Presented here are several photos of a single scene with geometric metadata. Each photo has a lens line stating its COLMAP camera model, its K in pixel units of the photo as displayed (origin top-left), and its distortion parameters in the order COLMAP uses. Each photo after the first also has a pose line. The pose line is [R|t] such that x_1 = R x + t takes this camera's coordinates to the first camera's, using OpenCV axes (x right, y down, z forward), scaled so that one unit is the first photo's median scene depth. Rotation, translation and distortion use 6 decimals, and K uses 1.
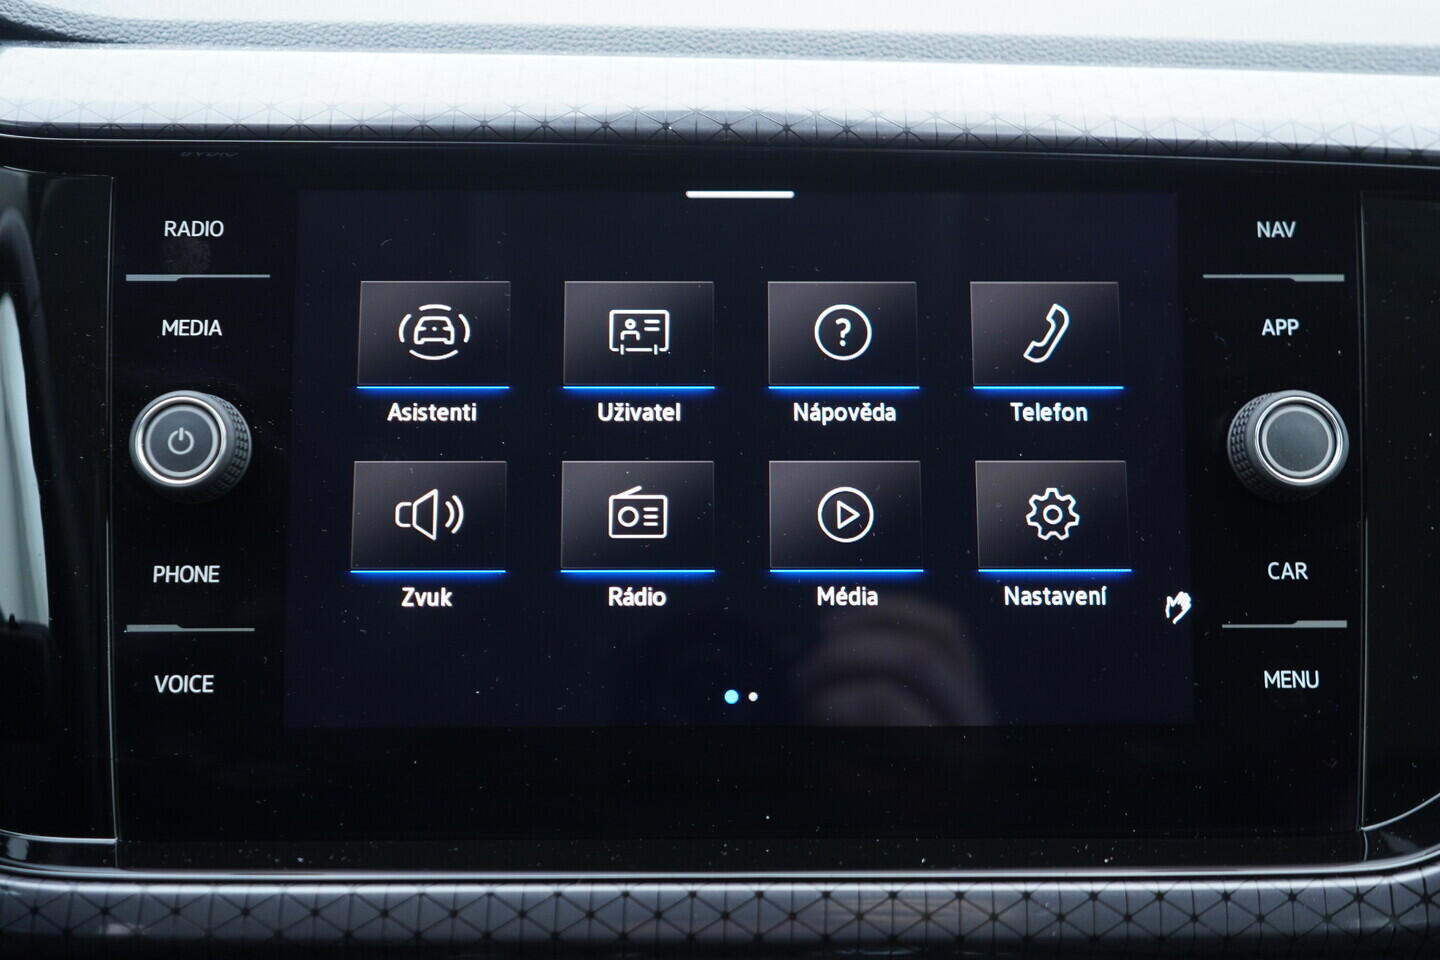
lens RADIAL K [[1471.5, 0, 724.8], [0, 1471.5, 478.1], [0, 0, 1]] dist [0.005542, 0.000000]
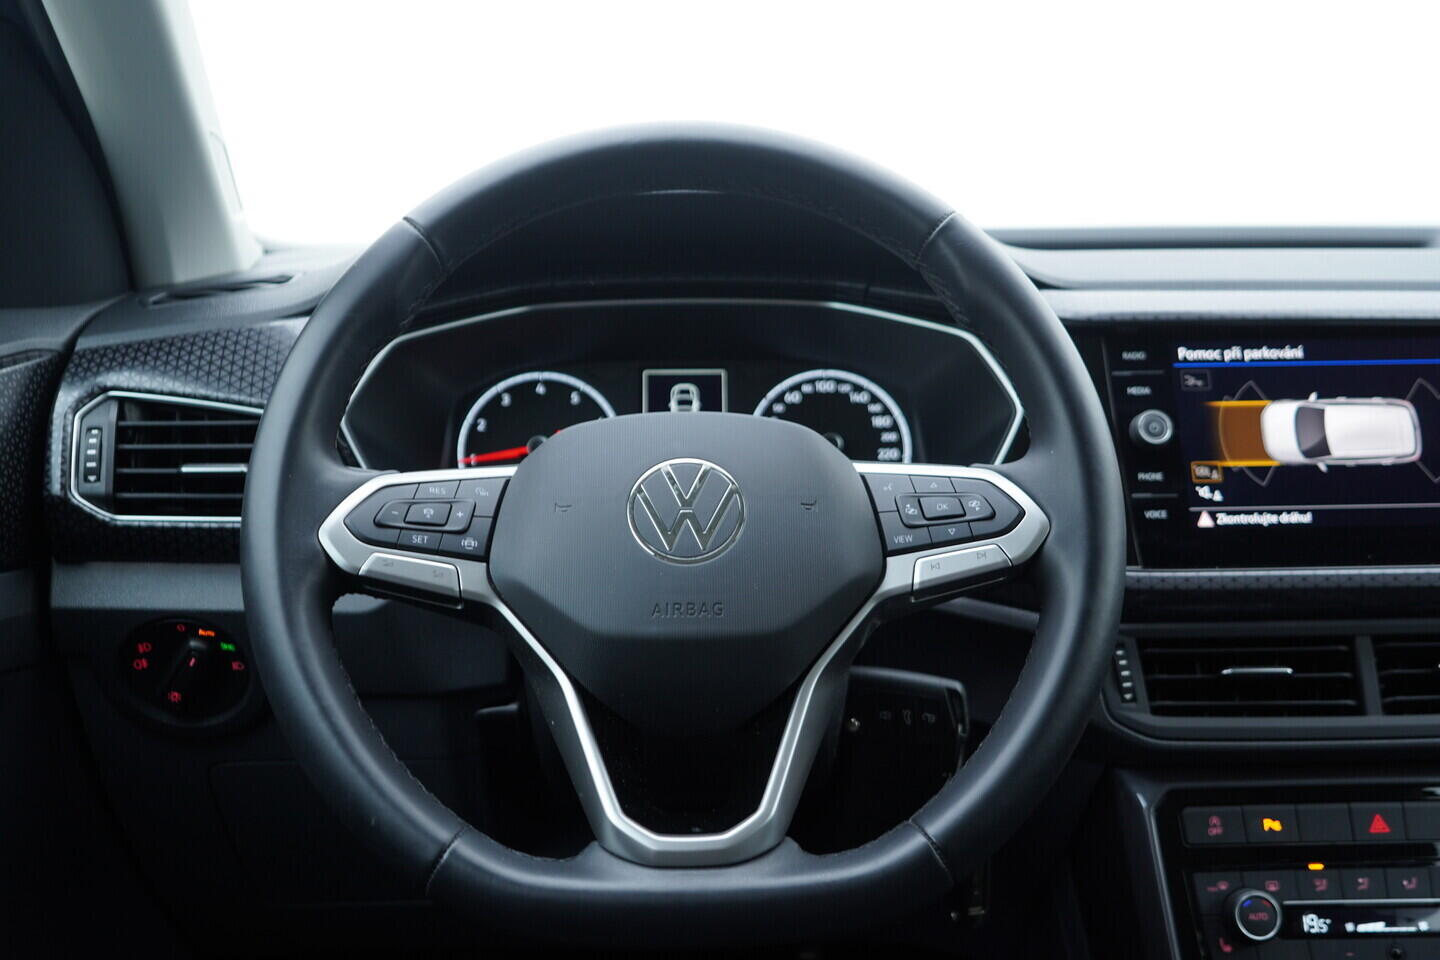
lens RADIAL K [[1471.5, 0, 726.0], [0, 1471.5, 479.5], [0, 0, 1]] dist [0.005542, 0.000000]
pose [[0.999736, -0.018665, 0.013389, -1.359239], [0.020253, 0.991255, -0.130399, 0.470750], [-0.010838, 0.130636, 0.991371, -1.970700]]
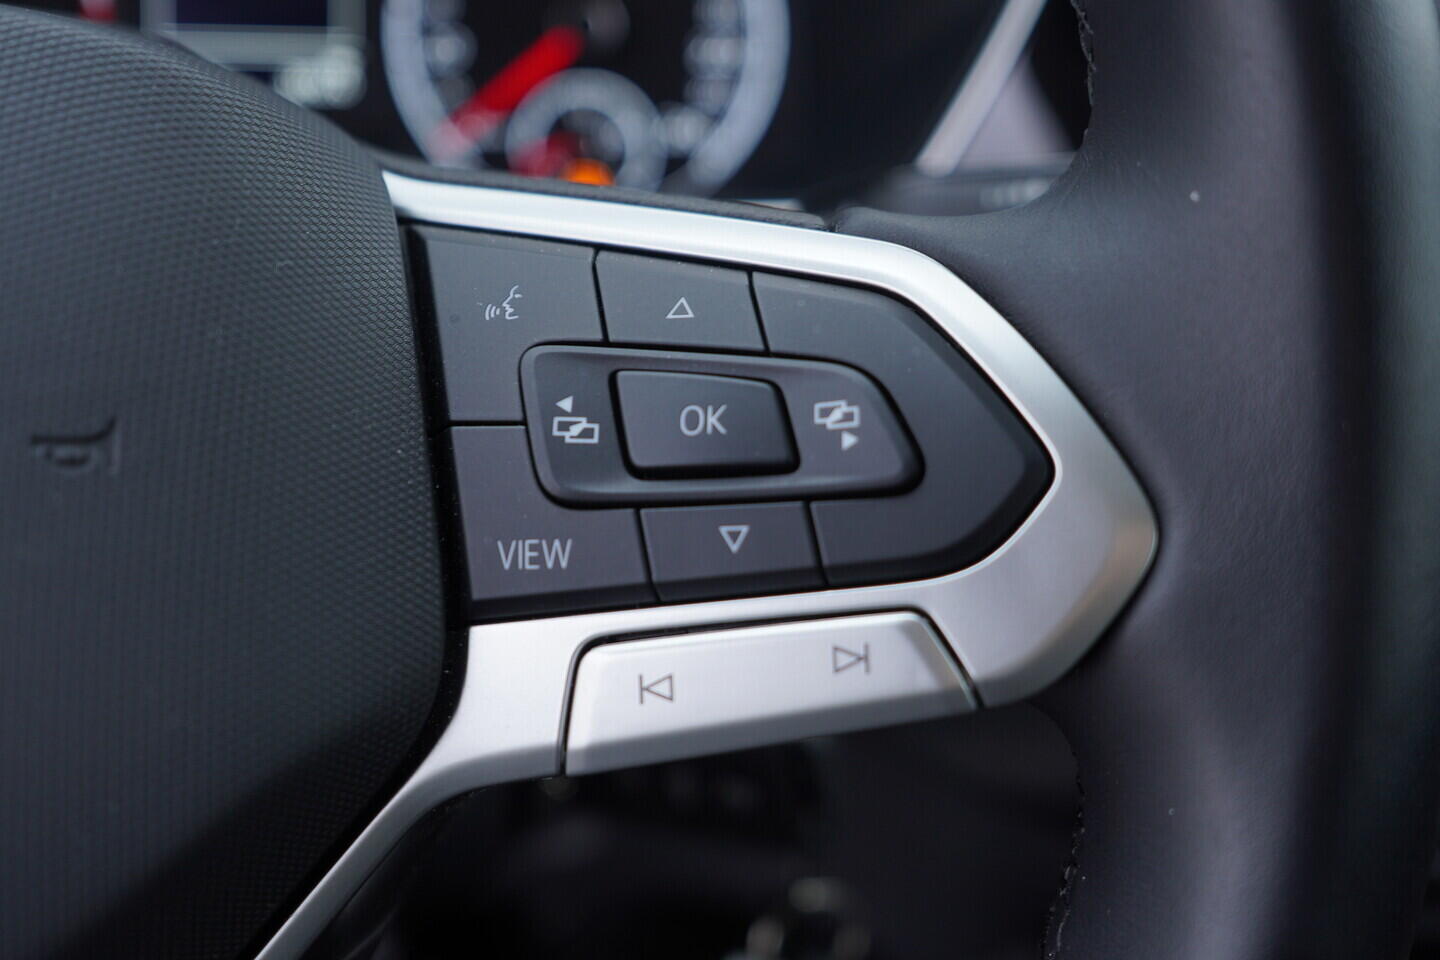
lens RADIAL K [[1471.5, 0, 724.7], [0, 1471.5, 479.9], [0, 0, 1]] dist [0.005542, 0.000000]
pose [[0.999516, -0.013171, 0.028167, -0.958129], [0.007687, 0.982410, 0.186576, 0.103112], [-0.030129, -0.186270, 0.982037, -0.028755]]
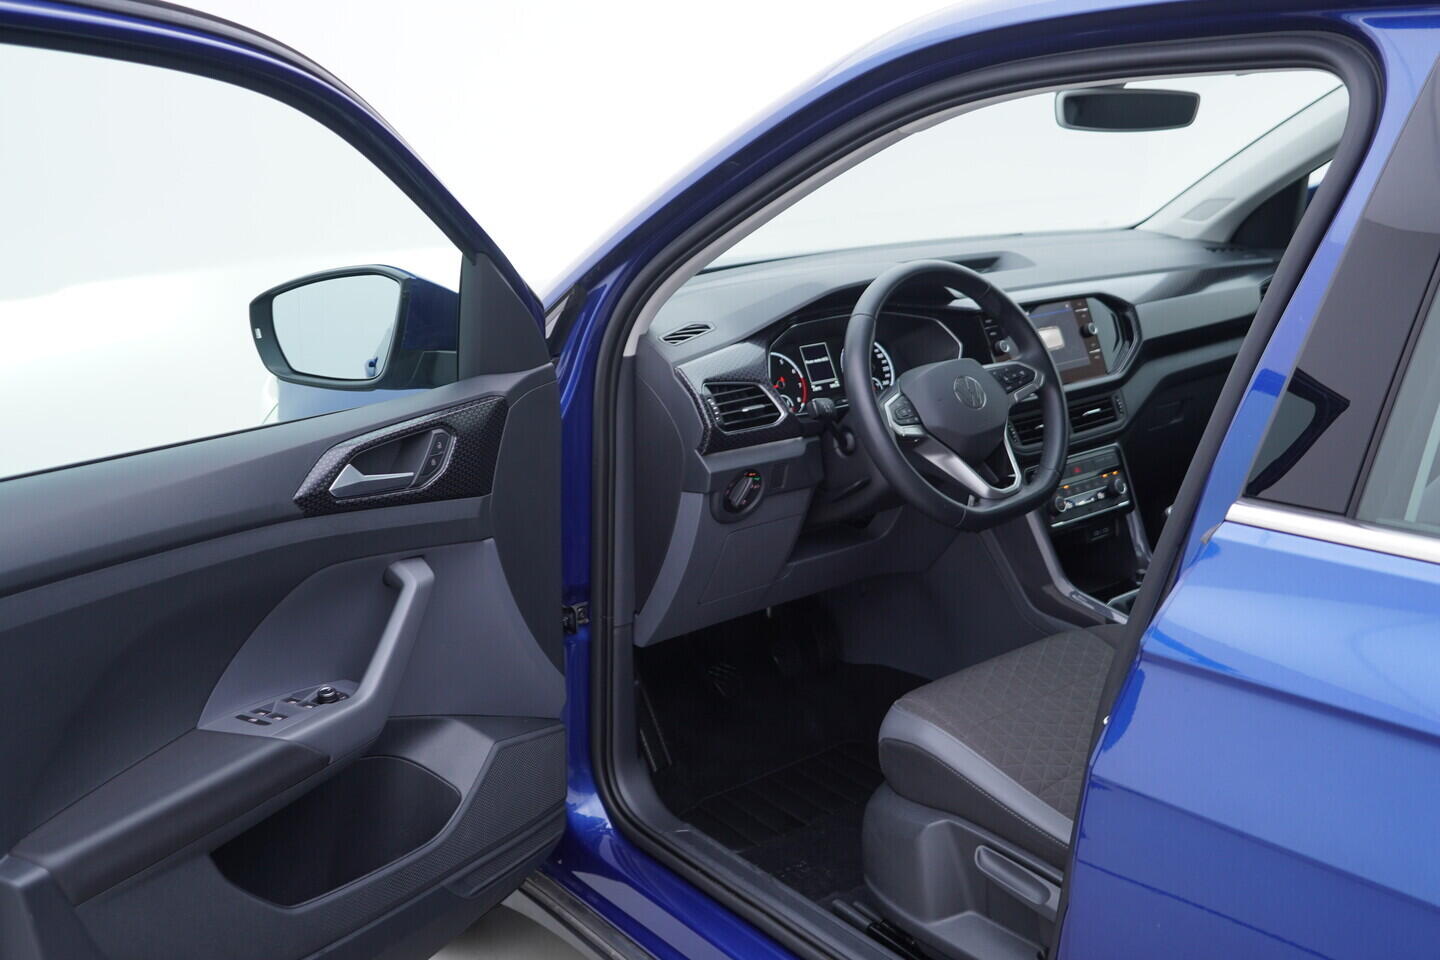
lens RADIAL K [[1471.5, 0, 713.5], [0, 1471.5, 486.1], [0, 0, 1]] dist [0.005542, 0.000000]
pose [[0.790820, -0.191148, 0.581435, -7.067767], [0.219313, 0.975398, 0.022372, 0.210153], [-0.571407, 0.109824, 0.813285, -4.977311]]
